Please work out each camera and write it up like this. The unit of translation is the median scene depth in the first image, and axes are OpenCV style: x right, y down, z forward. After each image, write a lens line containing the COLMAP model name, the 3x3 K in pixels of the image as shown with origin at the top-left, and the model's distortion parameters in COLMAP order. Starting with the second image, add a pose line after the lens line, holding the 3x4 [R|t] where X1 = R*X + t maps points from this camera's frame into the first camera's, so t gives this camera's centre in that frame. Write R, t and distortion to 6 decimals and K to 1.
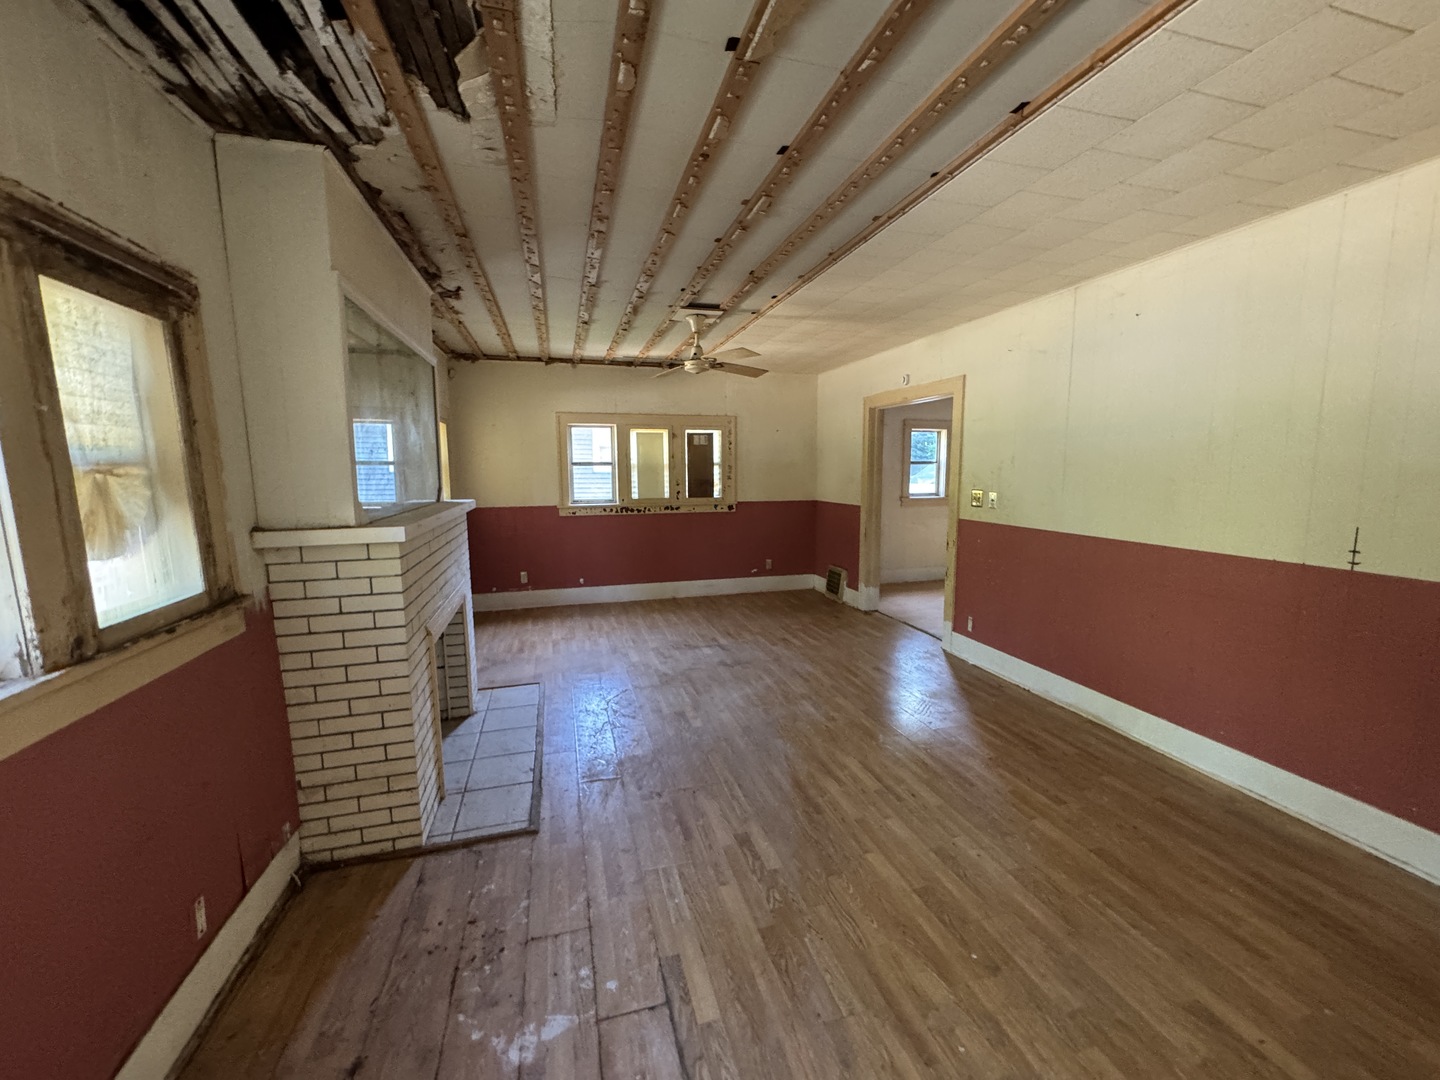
lens RADIAL K [[574.2, 0, 723.5], [0, 574.2, 539.8], [0, 0, 1]] dist [-0.002953, 0.000578]
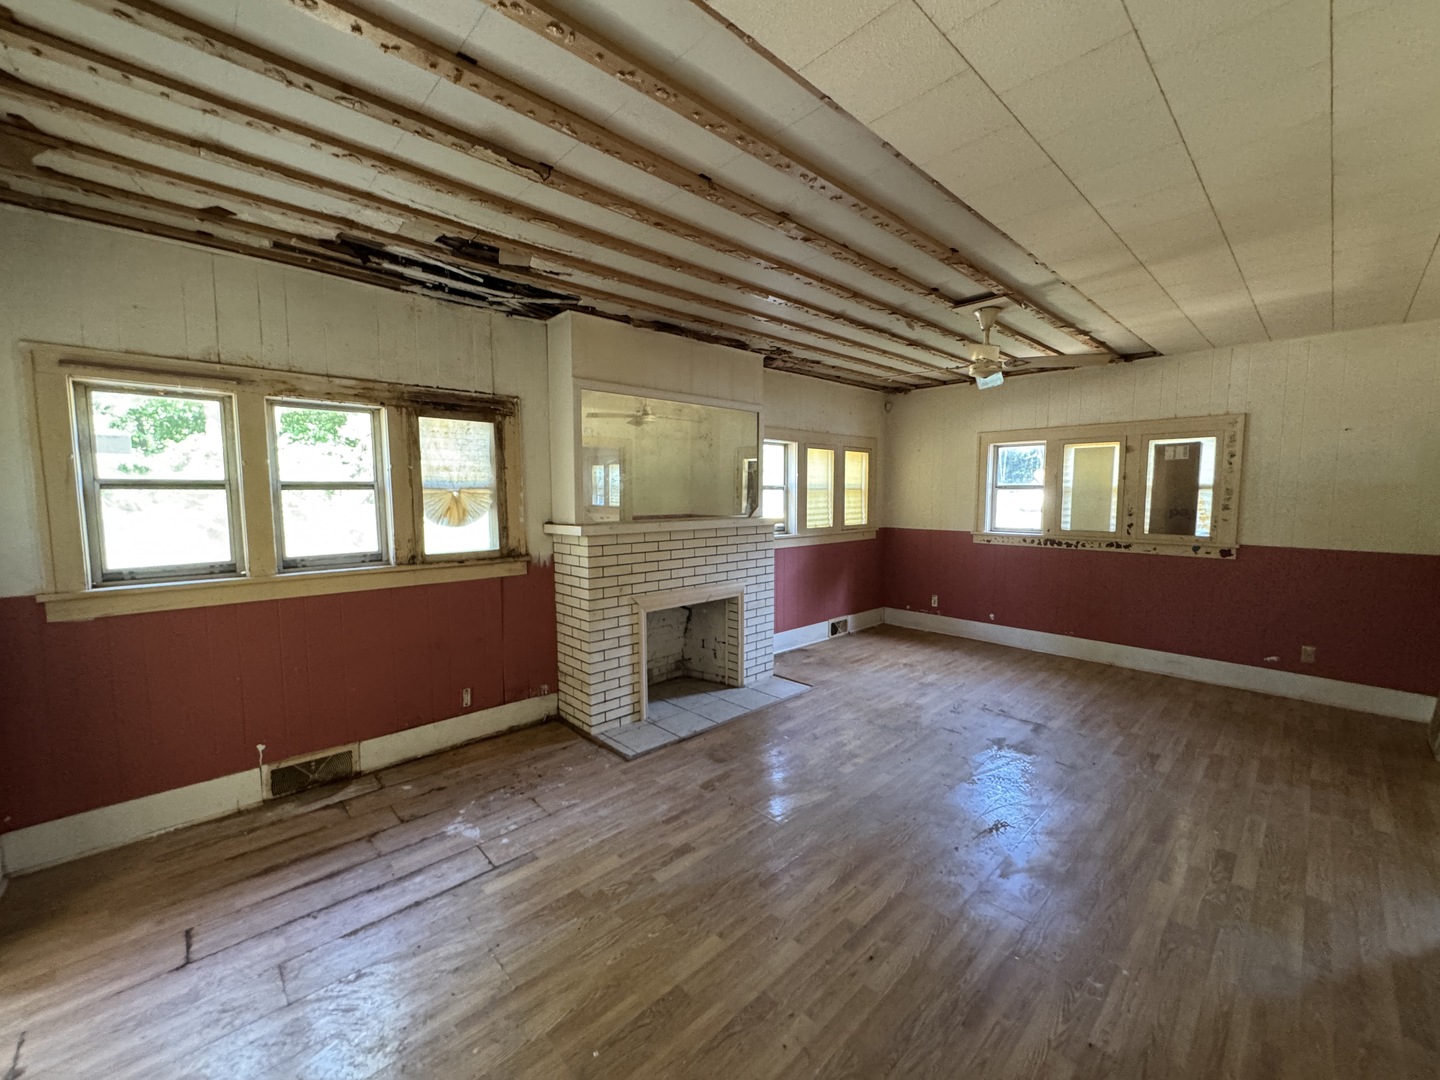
lens RADIAL K [[574.2, 0, 721.9], [0, 574.2, 541.6], [0, 0, 1]] dist [-0.002953, 0.000578]
pose [[0.458260, 0.080740, -0.885143, 0.448980], [-0.114159, 0.992964, 0.031472, -0.032829], [0.881457, 0.086625, 0.464253, 0.255882]]
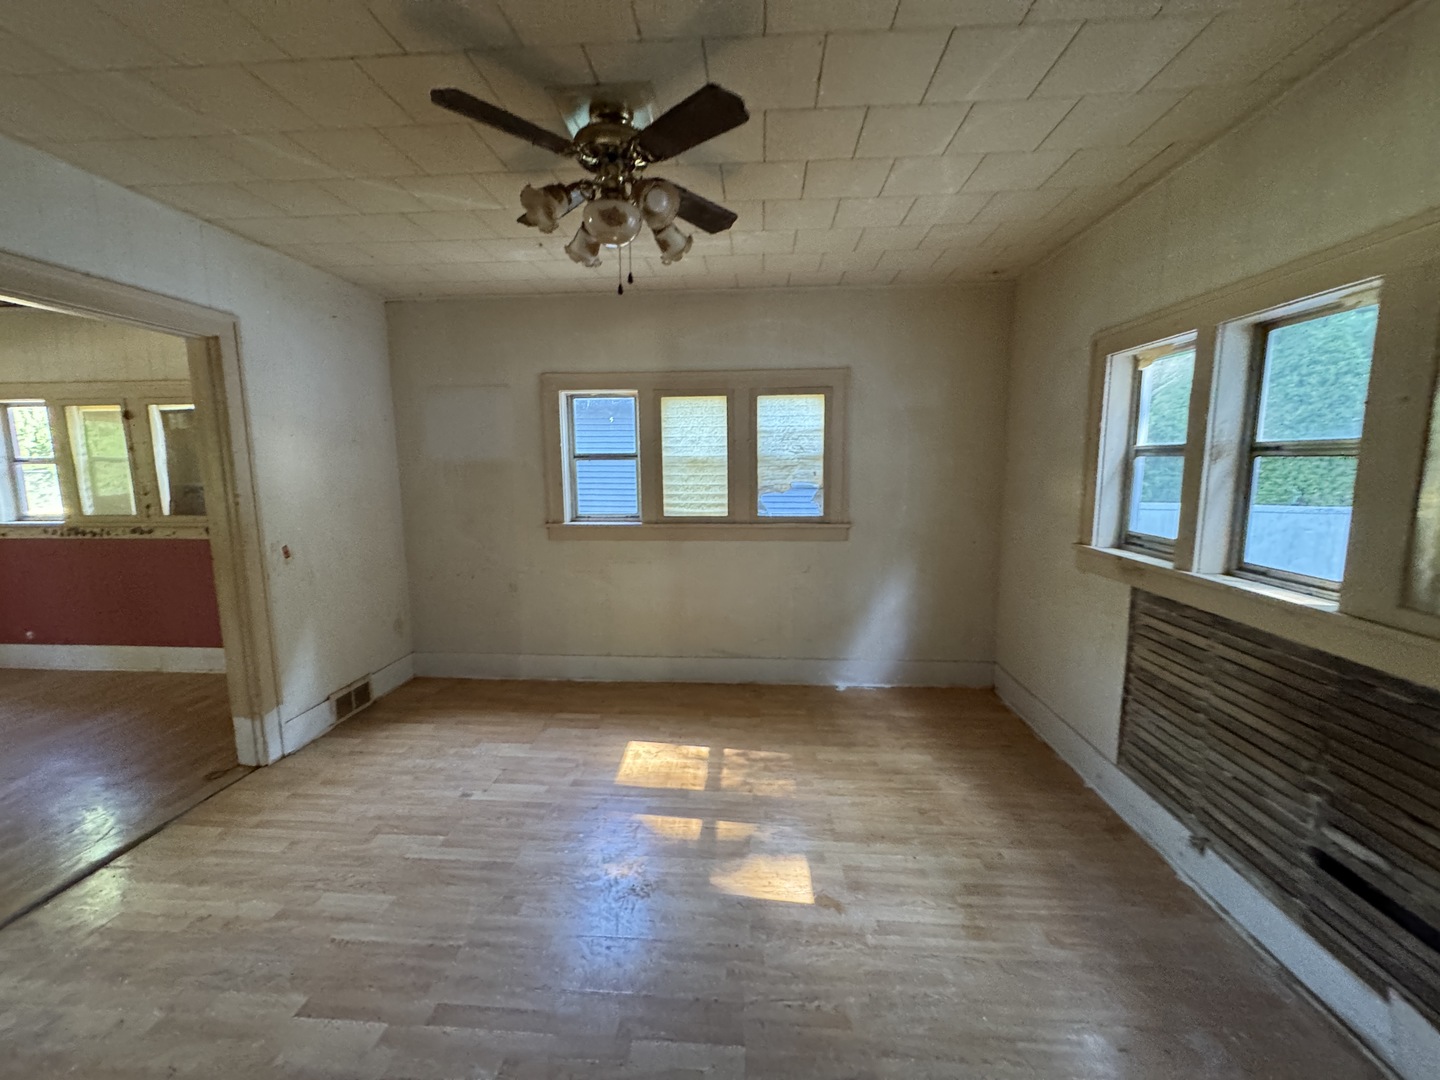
lens RADIAL K [[574.2, 0, 716.5], [0, 574.2, 534.2], [0, 0, 1]] dist [-0.002953, 0.000578]
pose [[0.938800, 0.043159, -0.341749, 0.950657], [-0.040510, 0.999068, 0.014887, -0.115351], [0.342073, -0.000132, 0.939673, 0.835326]]
